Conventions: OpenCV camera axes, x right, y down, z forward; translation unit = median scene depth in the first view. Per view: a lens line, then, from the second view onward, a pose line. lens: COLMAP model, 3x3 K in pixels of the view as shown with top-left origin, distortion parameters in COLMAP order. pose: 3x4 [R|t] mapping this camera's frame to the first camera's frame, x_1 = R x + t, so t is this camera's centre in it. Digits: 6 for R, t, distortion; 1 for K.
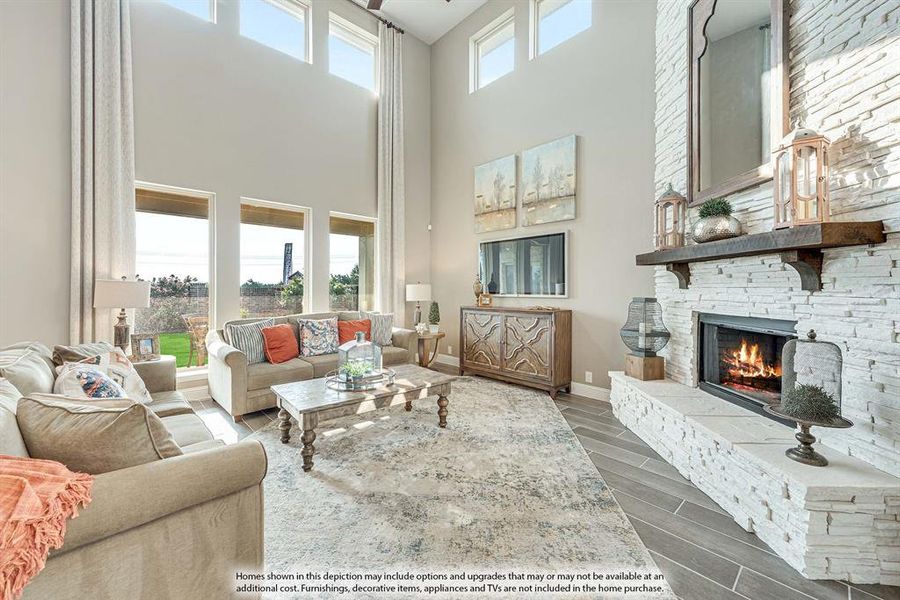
lens RADIAL K [[356.4, 0, 461.0], [0, 356.4, 287.5], [0, 0, 1]] dist [0.003604, 0.000248]
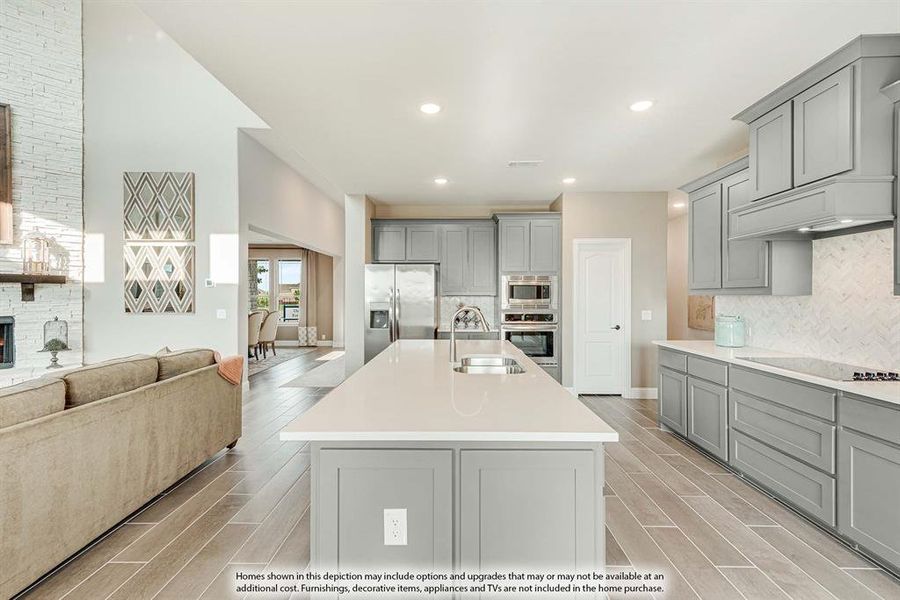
lens RADIAL K [[380.7, 0, 457.1], [0, 380.7, 297.7], [0, 0, 1]] dist [0.000401, -0.001144]
pose [[-0.722962, -0.008835, 0.690831, -1.306094], [-0.004884, 0.999959, 0.007677, -0.022664], [-0.690870, 0.002176, -0.722976, 0.439582]]
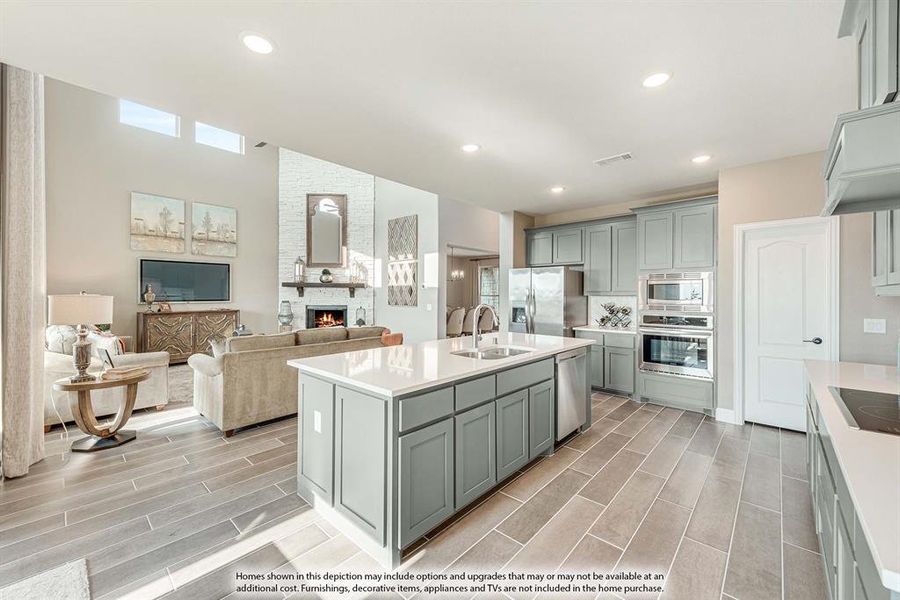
lens RADIAL K [[356.4, 0, 451.6], [0, 356.4, 292.5], [0, 0, 1]] dist [0.003604, 0.000248]
pose [[-0.064207, 0.002661, 0.997933, -1.617605], [-0.006279, 0.999976, -0.003070, -0.023024], [-0.997917, -0.006464, -0.064189, 0.060233]]
